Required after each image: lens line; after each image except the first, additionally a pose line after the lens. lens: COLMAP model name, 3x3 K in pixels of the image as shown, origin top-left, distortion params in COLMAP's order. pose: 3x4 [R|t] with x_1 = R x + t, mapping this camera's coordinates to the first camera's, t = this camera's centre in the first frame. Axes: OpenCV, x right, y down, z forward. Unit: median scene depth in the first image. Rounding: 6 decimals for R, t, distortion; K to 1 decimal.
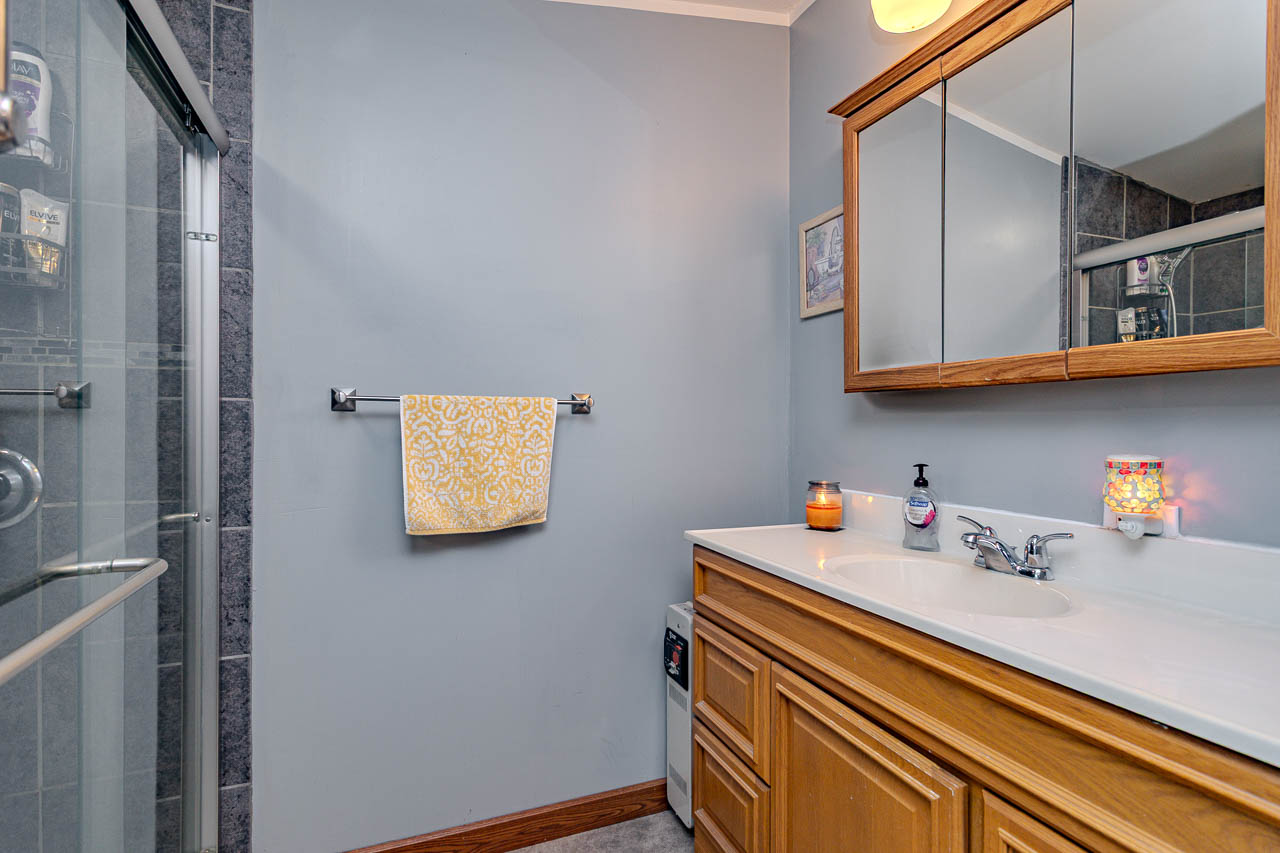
lens RADIAL K [[607.3, 0, 635.1], [0, 607.3, 422.2], [0, 0, 1]] dist [-0.002221, 0.004014]
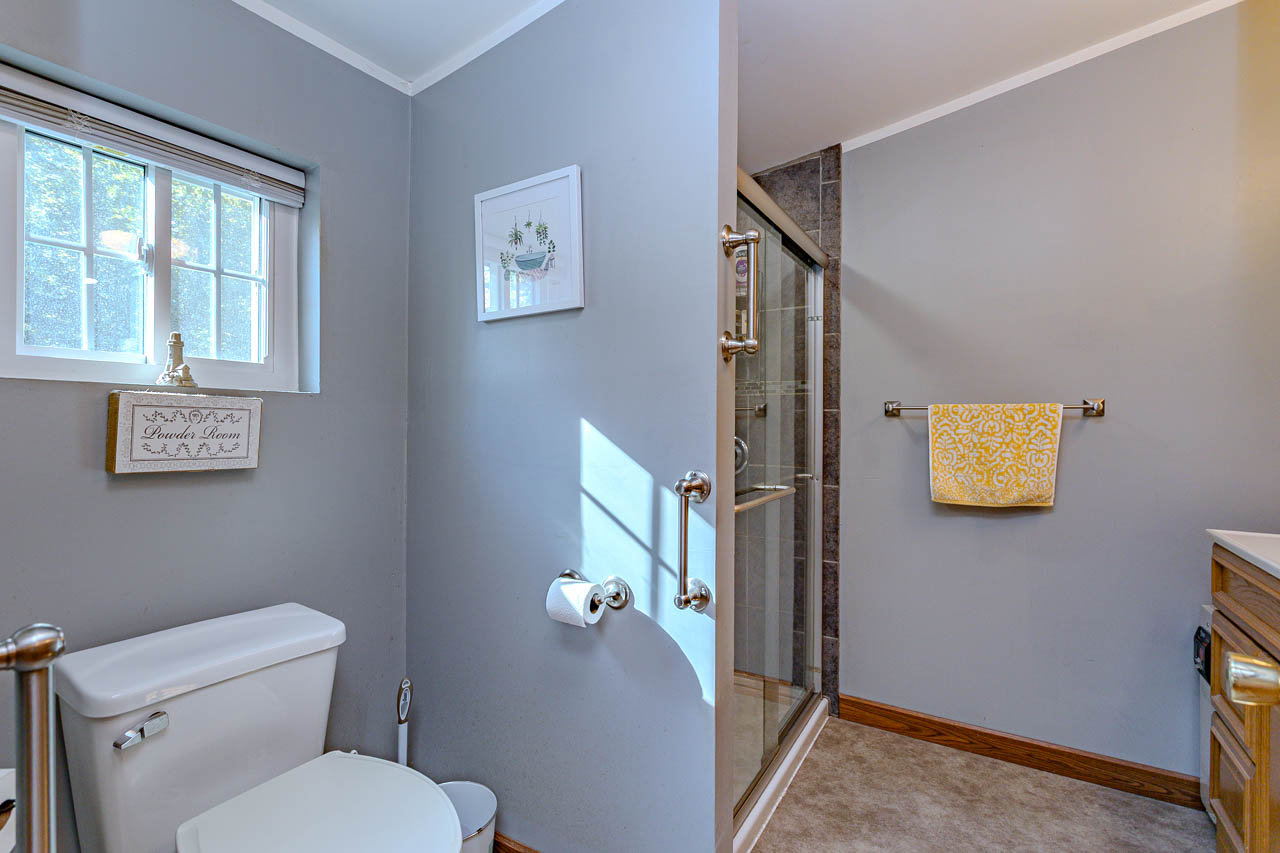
lens RADIAL K [[607.3, 0, 640.0], [0, 607.3, 426.3], [0, 0, 1]] dist [-0.002221, 0.004014]
pose [[0.596233, 0.002370, -0.802808, 0.373852], [-0.004150, 0.999991, -0.000131, 0.009529], [0.802800, 0.003410, 0.596238, -0.428373]]
